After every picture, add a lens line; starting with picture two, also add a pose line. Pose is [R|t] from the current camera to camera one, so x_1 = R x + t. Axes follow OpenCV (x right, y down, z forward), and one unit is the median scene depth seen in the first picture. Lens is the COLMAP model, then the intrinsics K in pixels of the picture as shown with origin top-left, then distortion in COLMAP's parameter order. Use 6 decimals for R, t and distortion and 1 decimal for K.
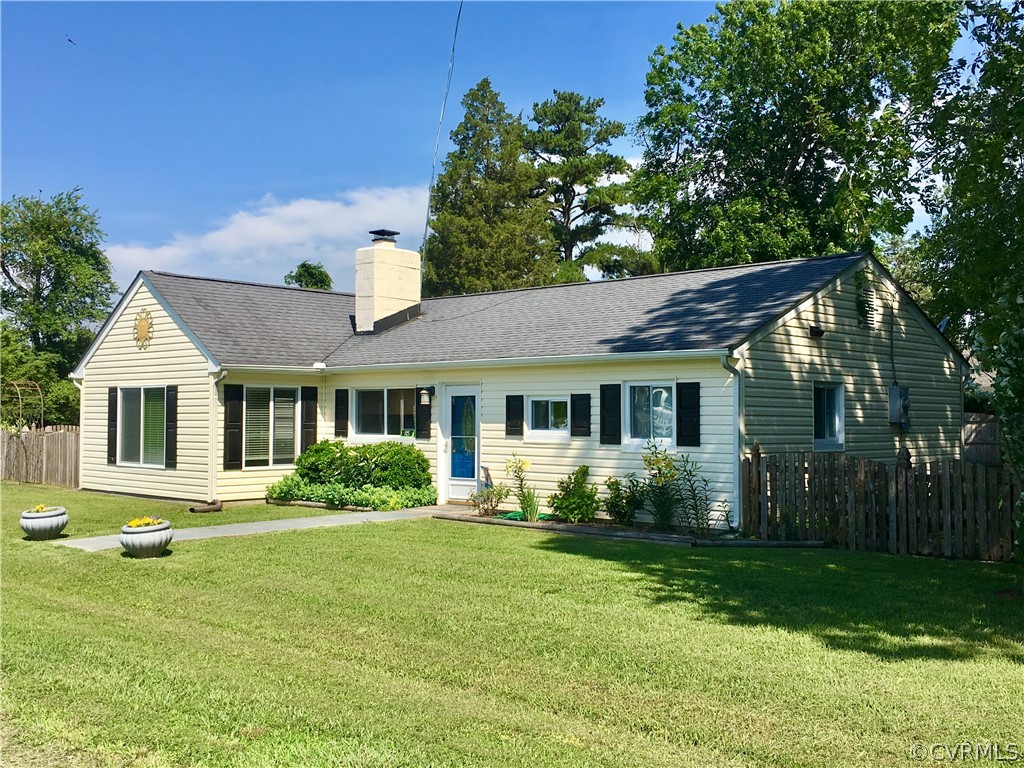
lens RADIAL K [[1086.8, 0, 512.0], [0, 1086.8, 384.0], [0, 0, 1]] dist [0.058183, 0.002798]
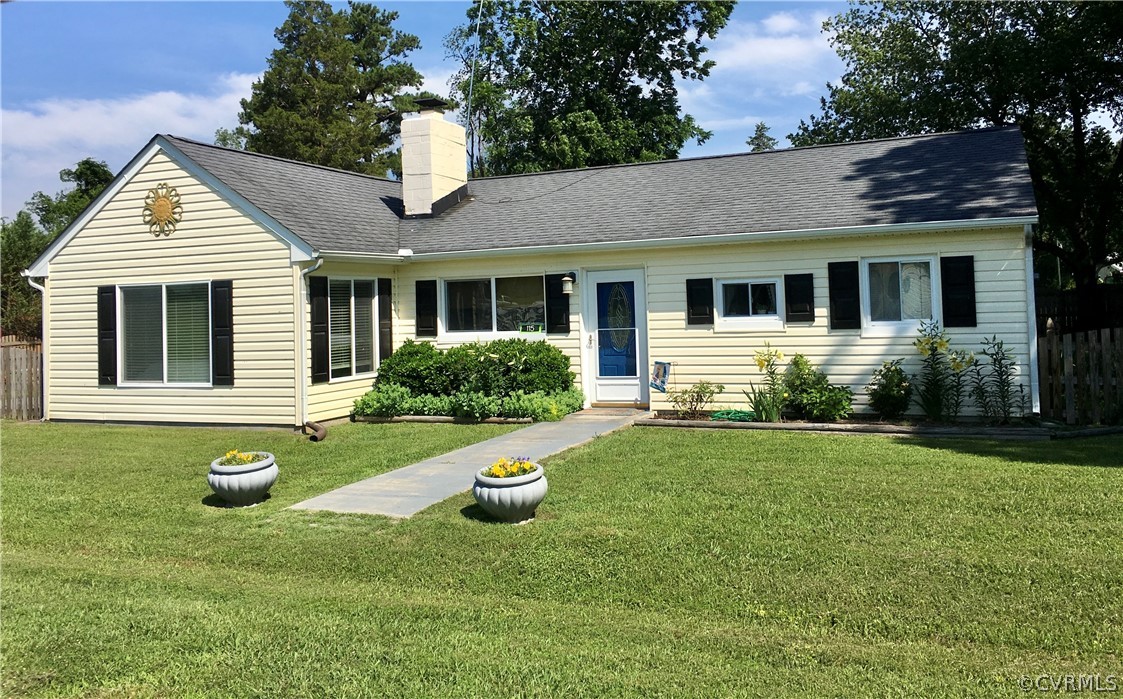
lens RADIAL K [[946.4, 0, 560.6], [0, 946.4, 286.1], [0, 0, 1]] dist [0.050372, -0.002055]
pose [[0.941040, -0.026662, 0.337243, -0.318751], [0.025781, 0.999642, 0.007093, 0.007026], [-0.337312, 0.002020, 0.941391, 0.280062]]
